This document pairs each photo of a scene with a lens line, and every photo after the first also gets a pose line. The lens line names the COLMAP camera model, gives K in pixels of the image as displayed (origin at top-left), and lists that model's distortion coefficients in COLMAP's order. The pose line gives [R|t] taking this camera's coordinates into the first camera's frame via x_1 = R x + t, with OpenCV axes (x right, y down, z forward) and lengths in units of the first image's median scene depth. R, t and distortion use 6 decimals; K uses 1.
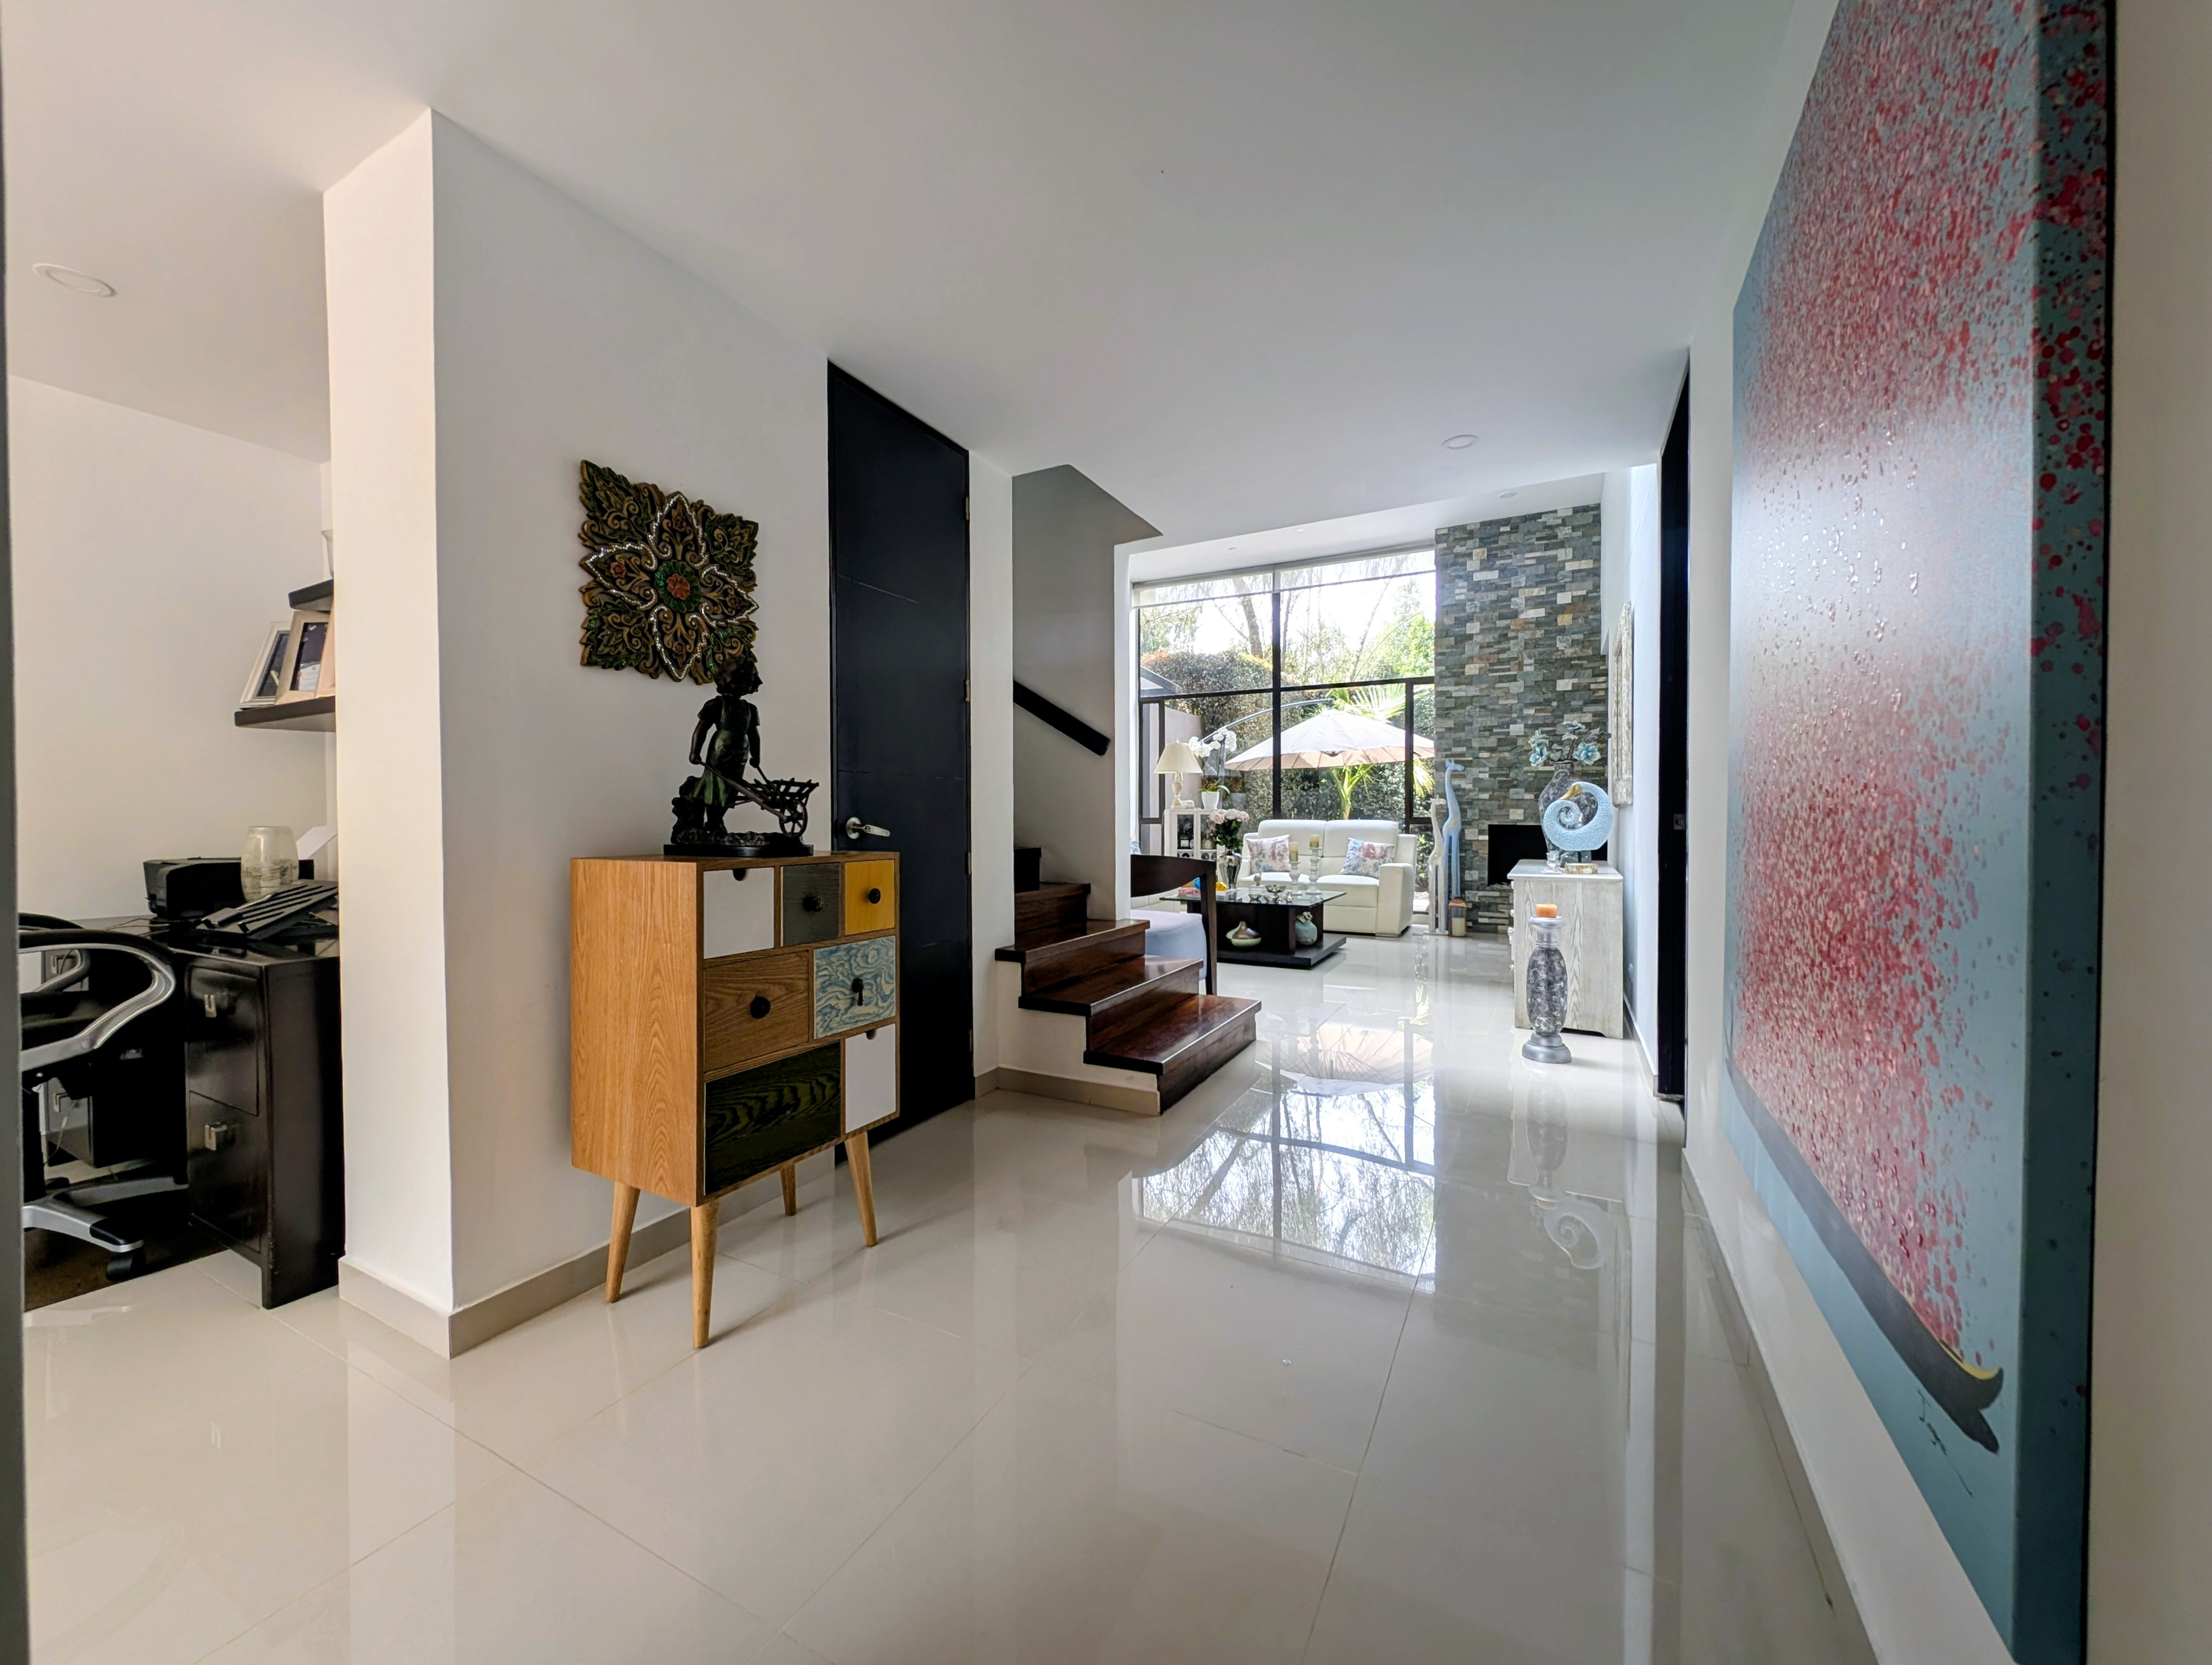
lens RADIAL K [[838.8, 0, 1111.9], [0, 838.8, 830.3], [0, 0, 1]] dist [0.003522, -0.002181]
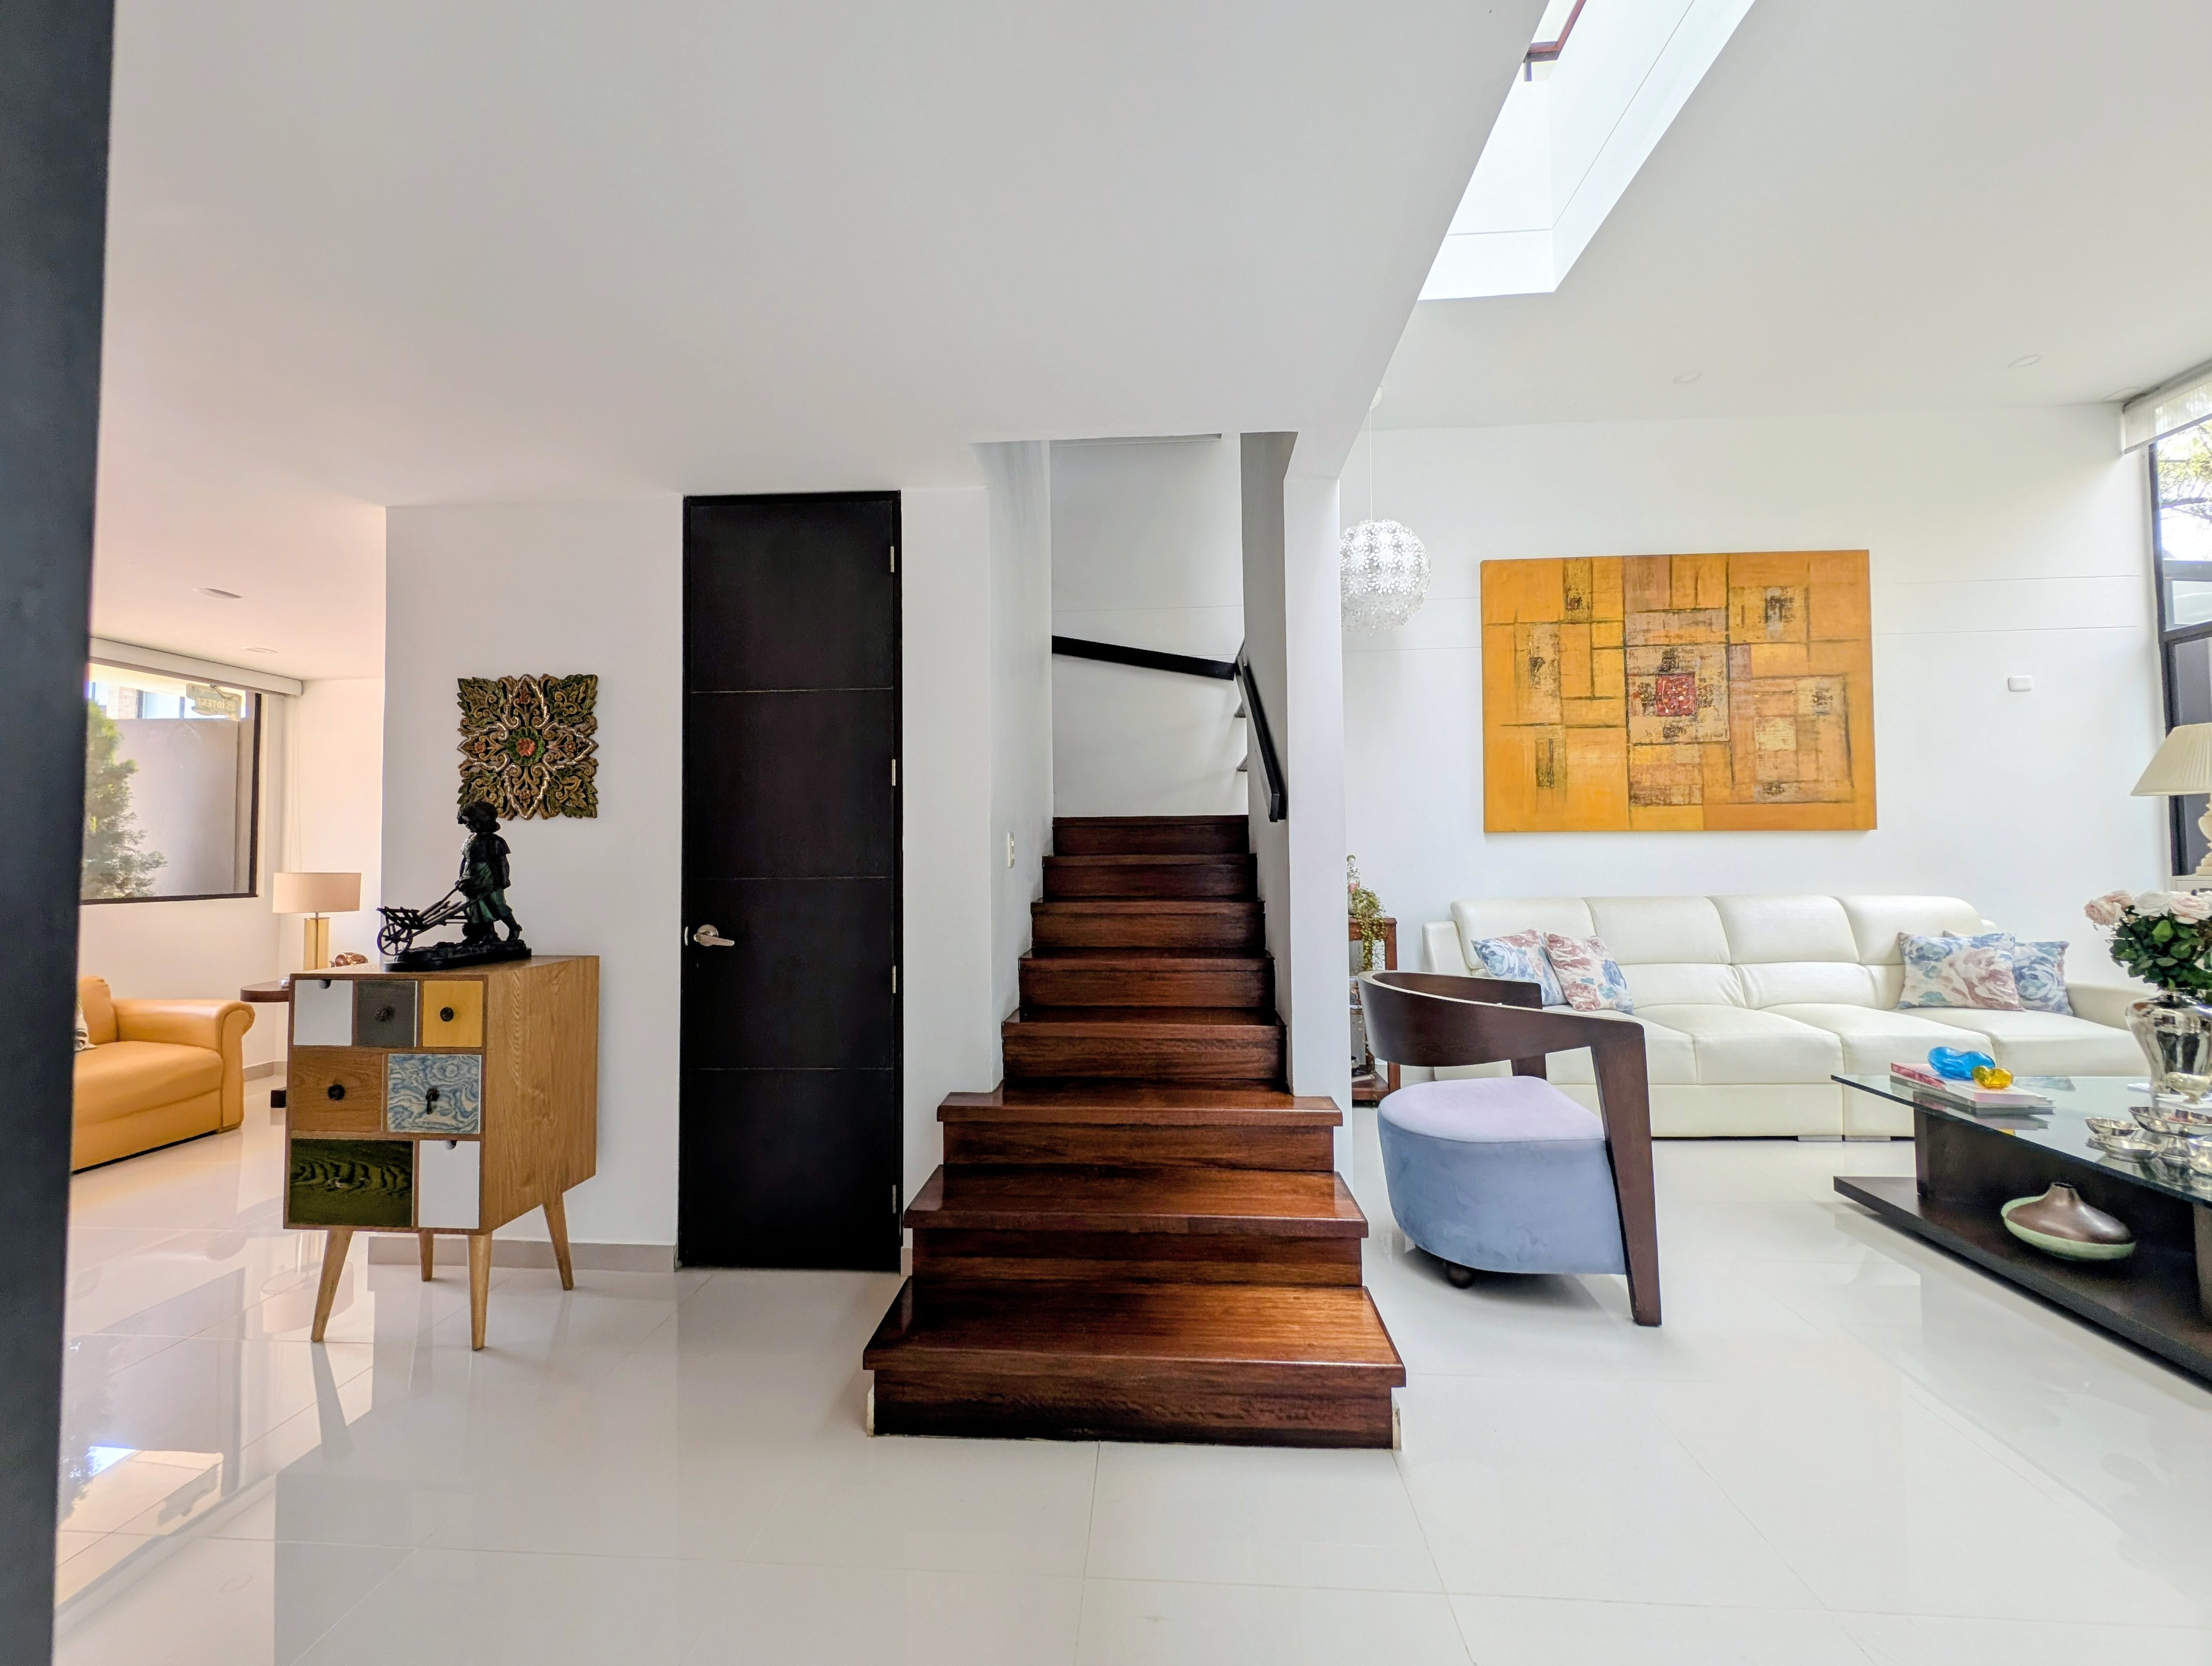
lens RADIAL K [[838.9, 0, 1111.9], [0, 838.9, 830.8], [0, 0, 1]] dist [0.003522, -0.002181]
pose [[0.408334, -0.032699, -0.912247, 0.281989], [-0.006866, 0.999220, -0.038890, -0.032233], [0.912807, 0.022144, 0.407791, 0.357259]]
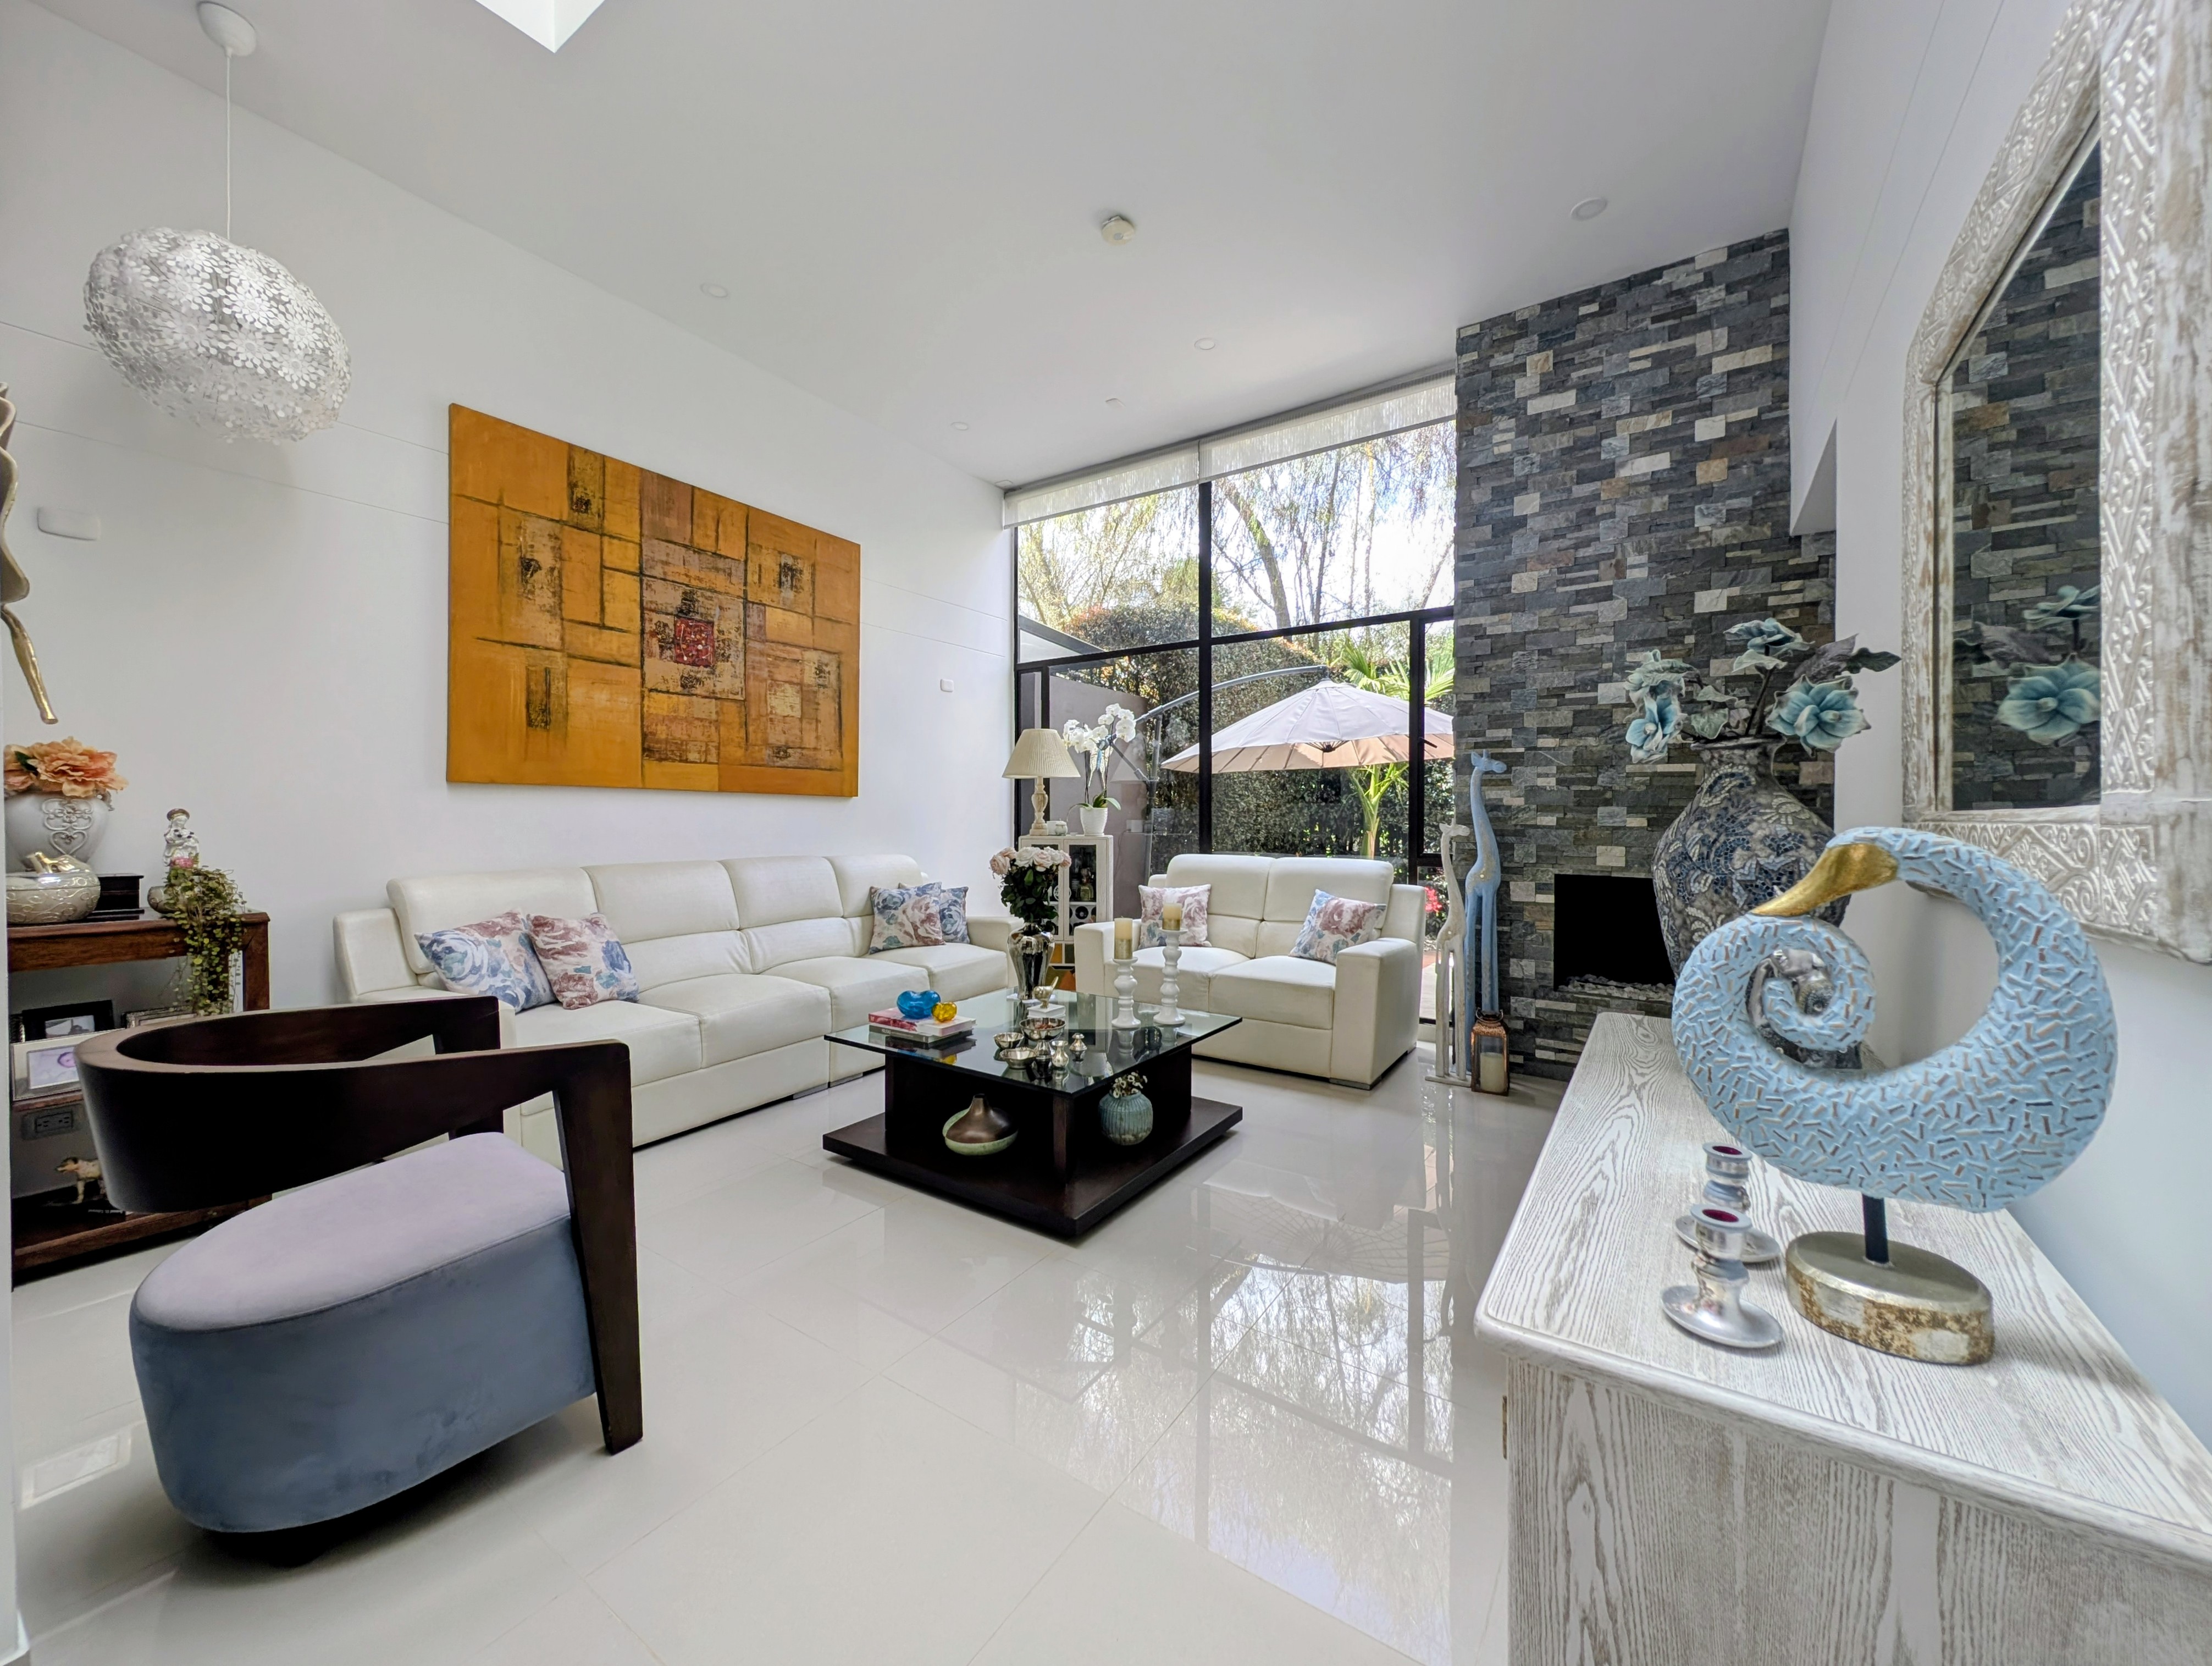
lens RADIAL K [[840.4, 0, 1107.4], [0, 840.4, 834.8], [0, 0, 1]] dist [0.001818, -0.009849]
pose [[0.993883, 0.005716, -0.110289, 0.231367], [-0.005664, 0.999984, 0.000787, -0.031147], [0.110292, -0.000158, 0.993899, 0.452454]]
